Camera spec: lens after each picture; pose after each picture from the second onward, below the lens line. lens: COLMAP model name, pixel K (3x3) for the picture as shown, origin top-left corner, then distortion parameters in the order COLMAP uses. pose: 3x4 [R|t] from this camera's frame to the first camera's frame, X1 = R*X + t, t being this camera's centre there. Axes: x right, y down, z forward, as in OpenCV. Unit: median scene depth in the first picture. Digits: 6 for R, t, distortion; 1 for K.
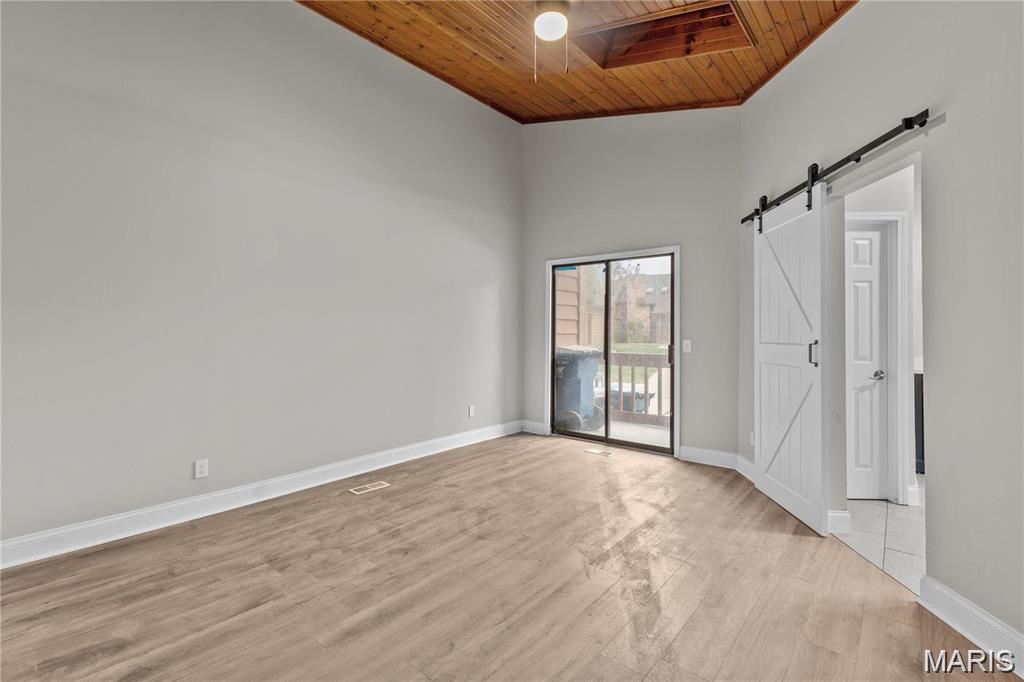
lens RADIAL K [[466.9, 0, 515.6], [0, 466.9, 330.5], [0, 0, 1]] dist [0.007494, -0.000914]
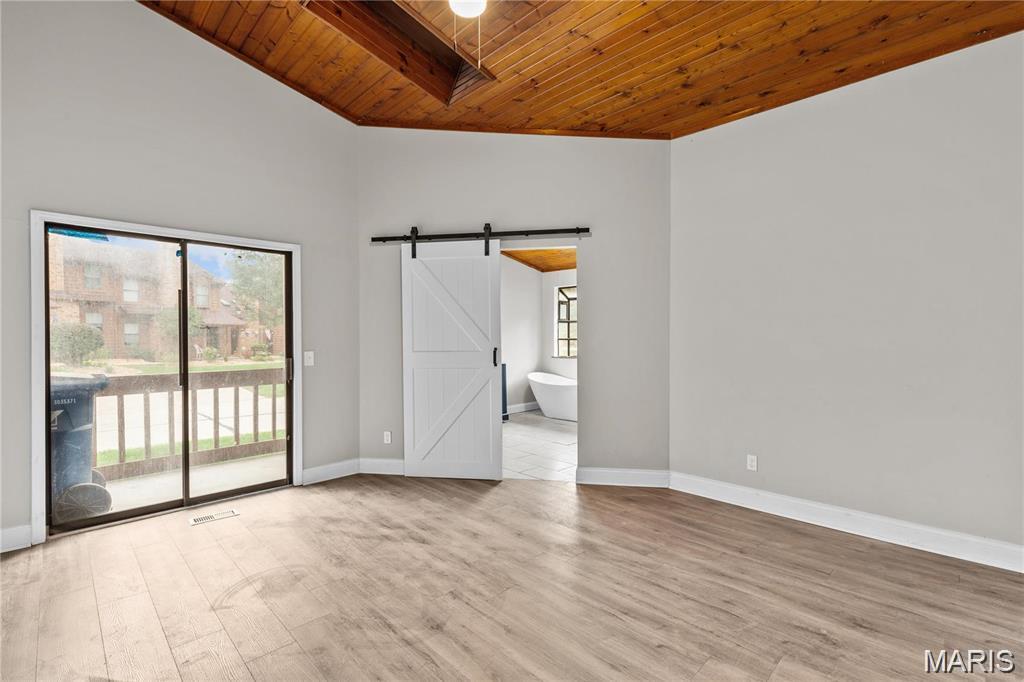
lens RADIAL K [[466.9, 0, 517.9], [0, 466.9, 342.4], [0, 0, 1]] dist [0.007494, -0.000914]
pose [[0.090374, -0.014651, 0.995800, -0.489423], [0.002842, 0.999892, 0.014454, -0.009600], [-0.995904, 0.001524, 0.090406, 0.499334]]
